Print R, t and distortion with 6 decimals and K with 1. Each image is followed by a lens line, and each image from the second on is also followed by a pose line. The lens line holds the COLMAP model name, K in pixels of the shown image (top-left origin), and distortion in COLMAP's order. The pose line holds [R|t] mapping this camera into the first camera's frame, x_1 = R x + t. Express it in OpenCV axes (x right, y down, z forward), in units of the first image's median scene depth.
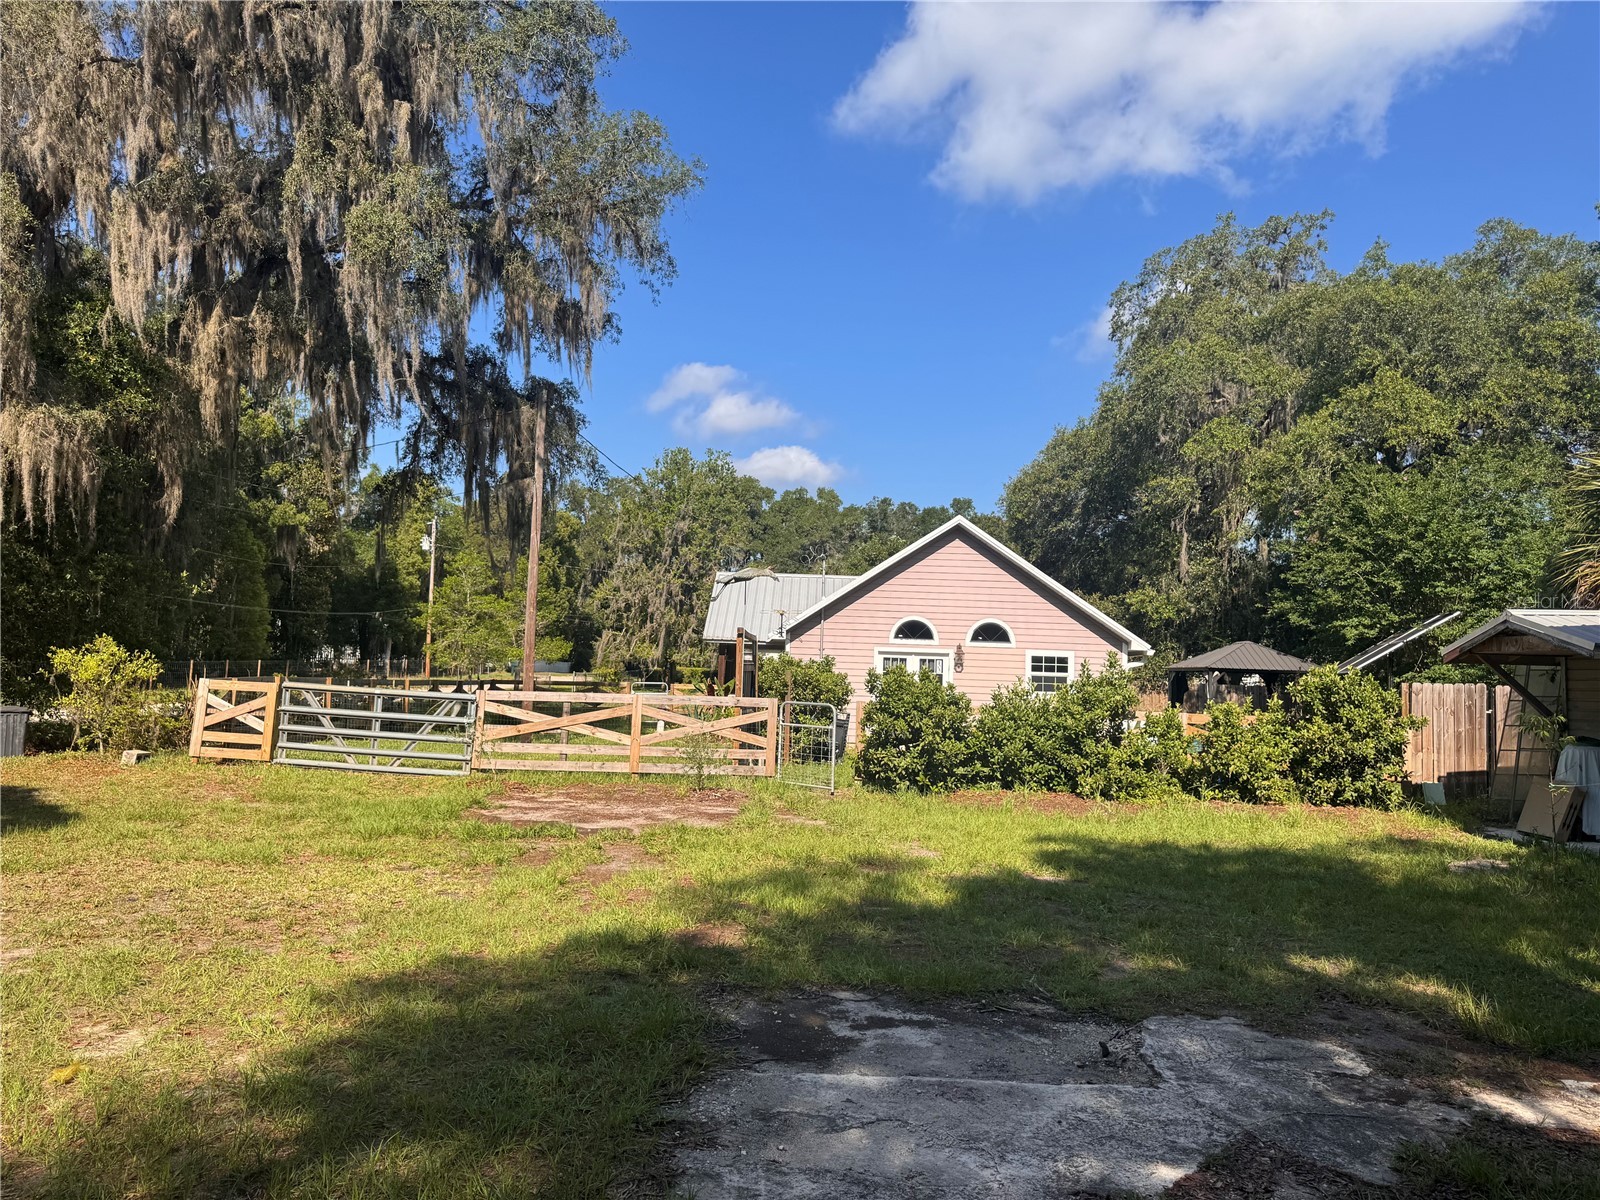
lens RADIAL K [[1133.6, 0, 794.6], [0, 1133.6, 604.4], [0, 0, 1]] dist [0.058727, -0.066134]
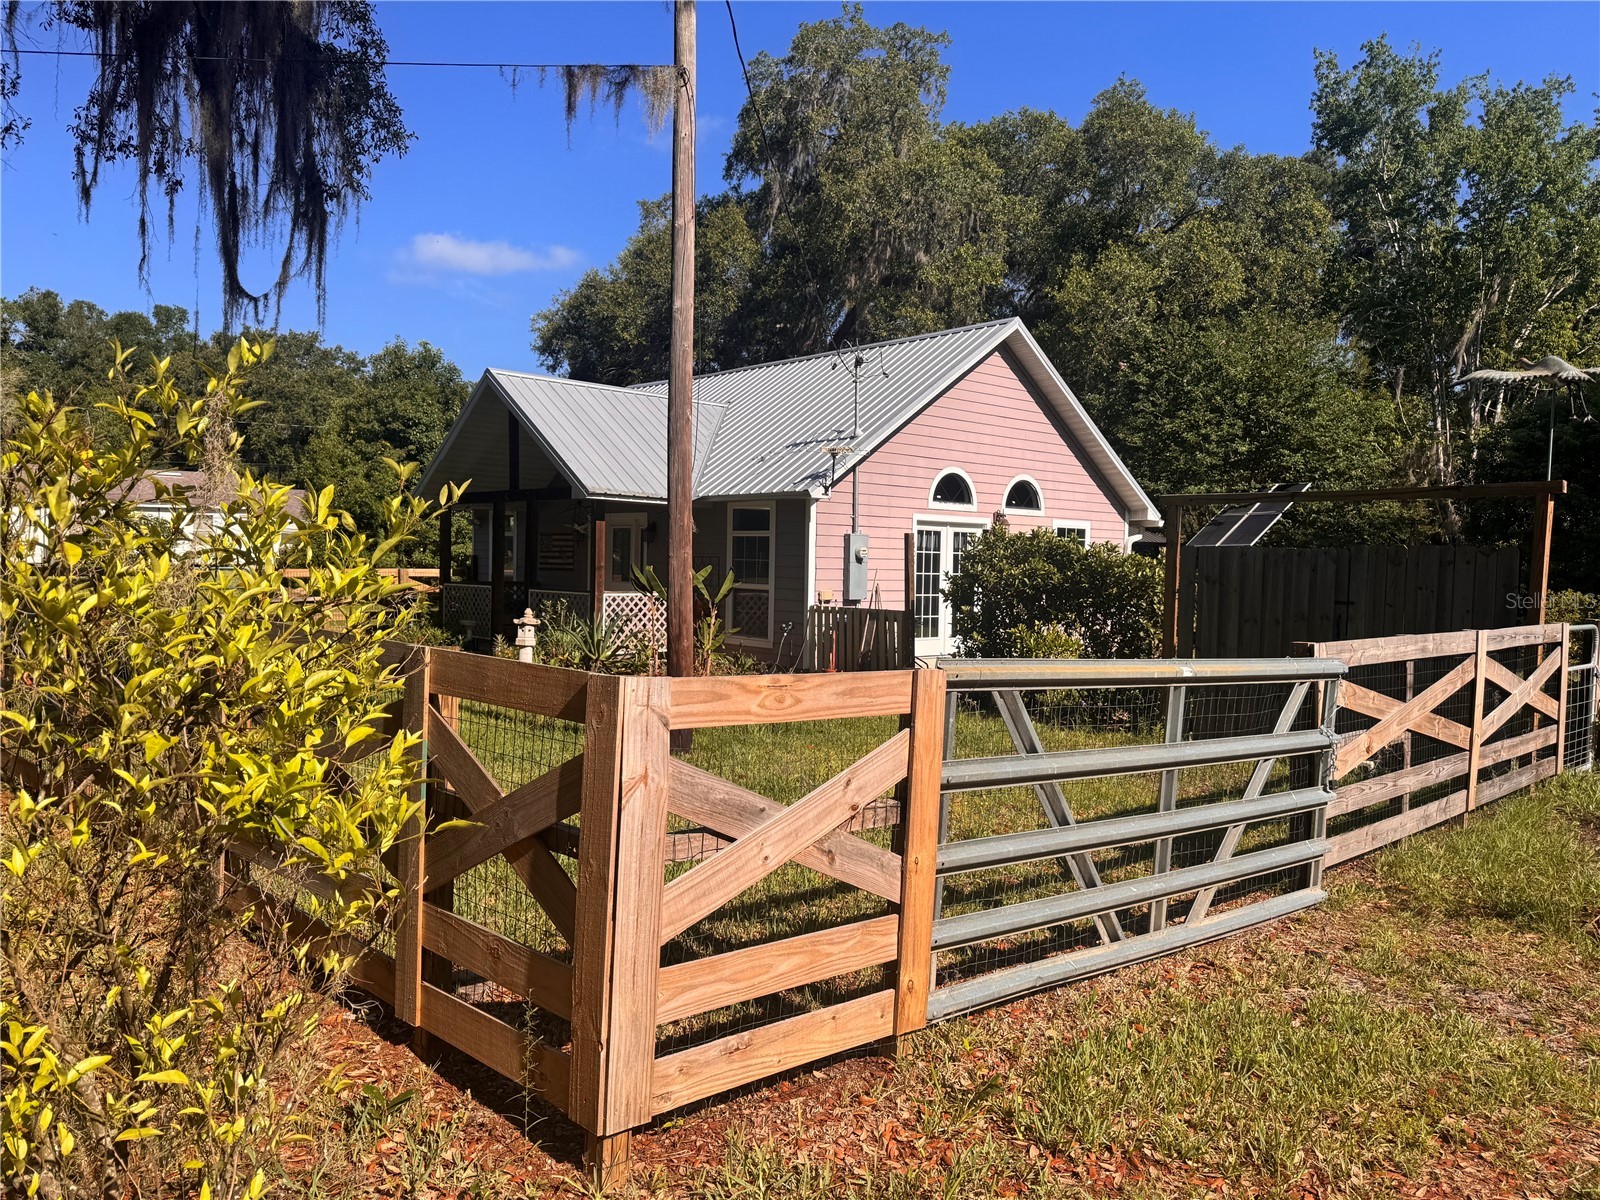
lens RADIAL K [[1133.6, 0, 798.2], [0, 1133.6, 602.6], [0, 0, 1]] dist [0.058727, -0.066134]
pose [[0.703521, -0.046283, 0.709166, -0.432610], [-0.040225, 0.993684, 0.104756, 0.023105], [-0.709535, -0.102224, 0.697216, 0.599919]]
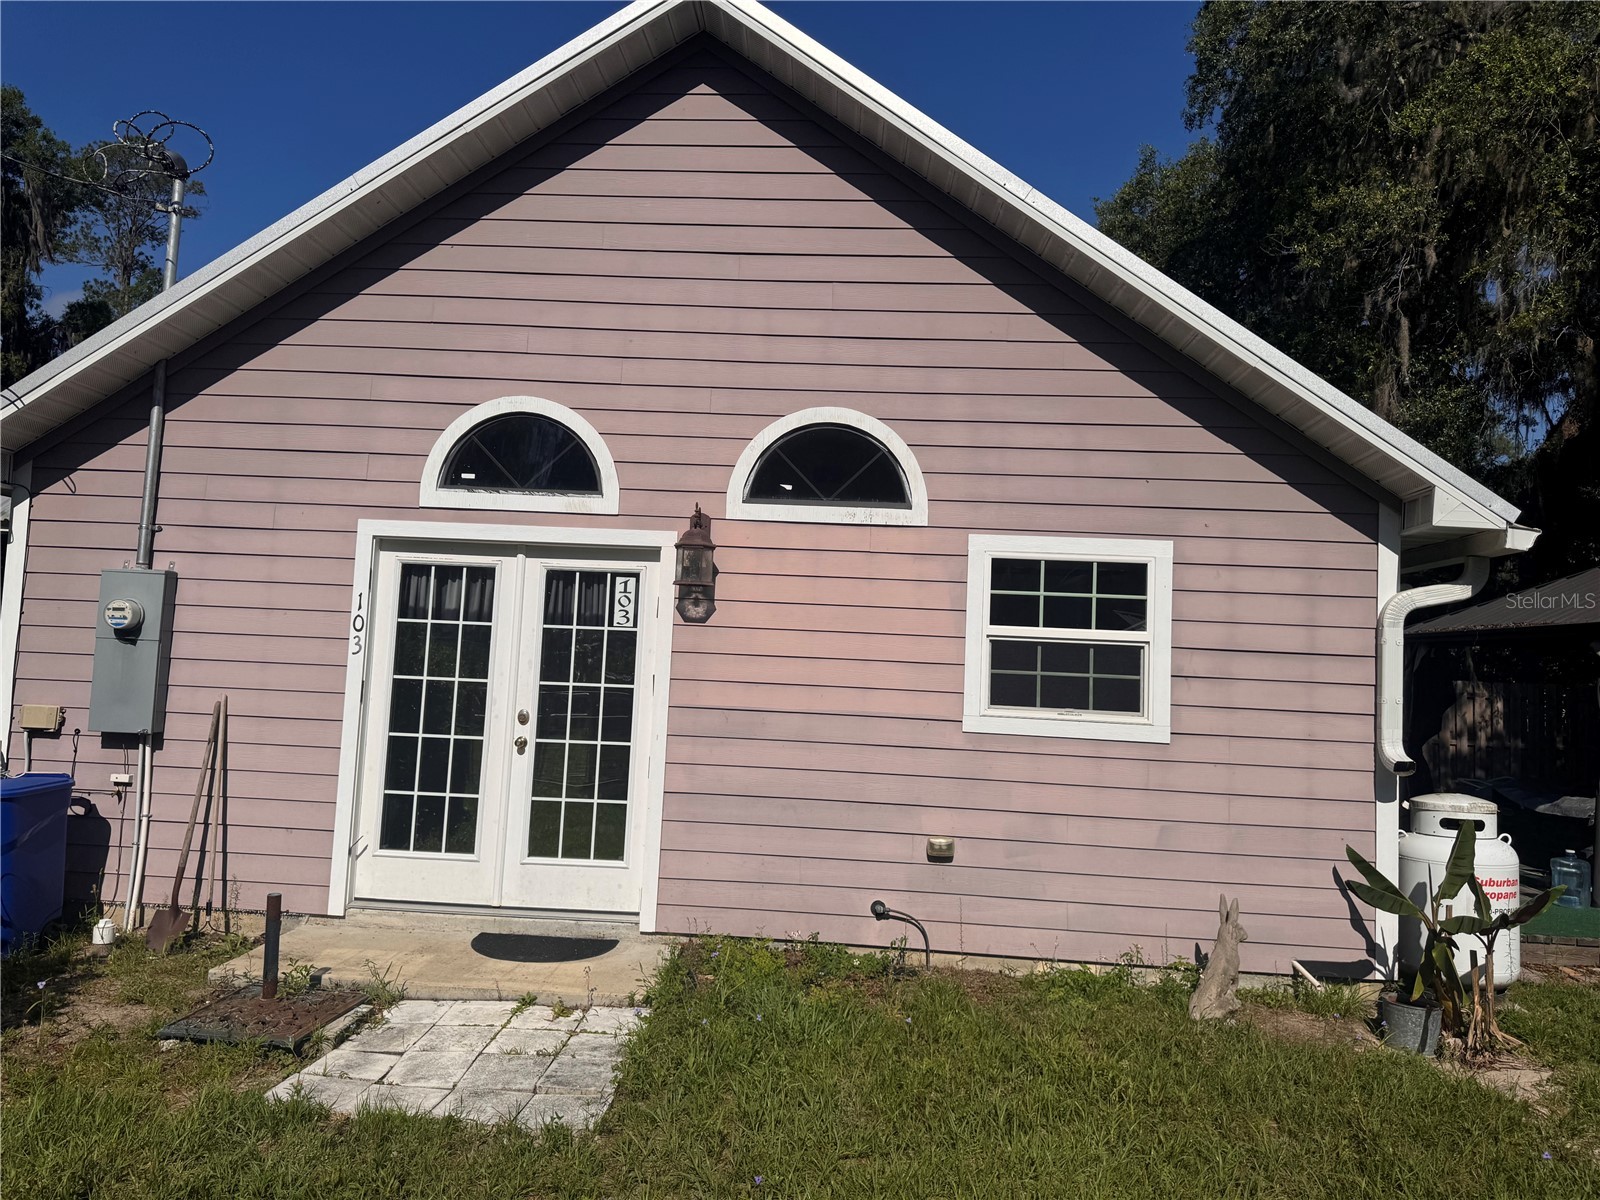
lens RADIAL K [[1133.6, 0, 804.3], [0, 1133.6, 597.6], [0, 0, 1]] dist [0.058727, -0.066134]
pose [[0.999927, 0.011767, -0.002576, 0.168759], [-0.011809, 0.999789, -0.016822, 0.057888], [0.002378, 0.016851, 0.999855, 0.757183]]
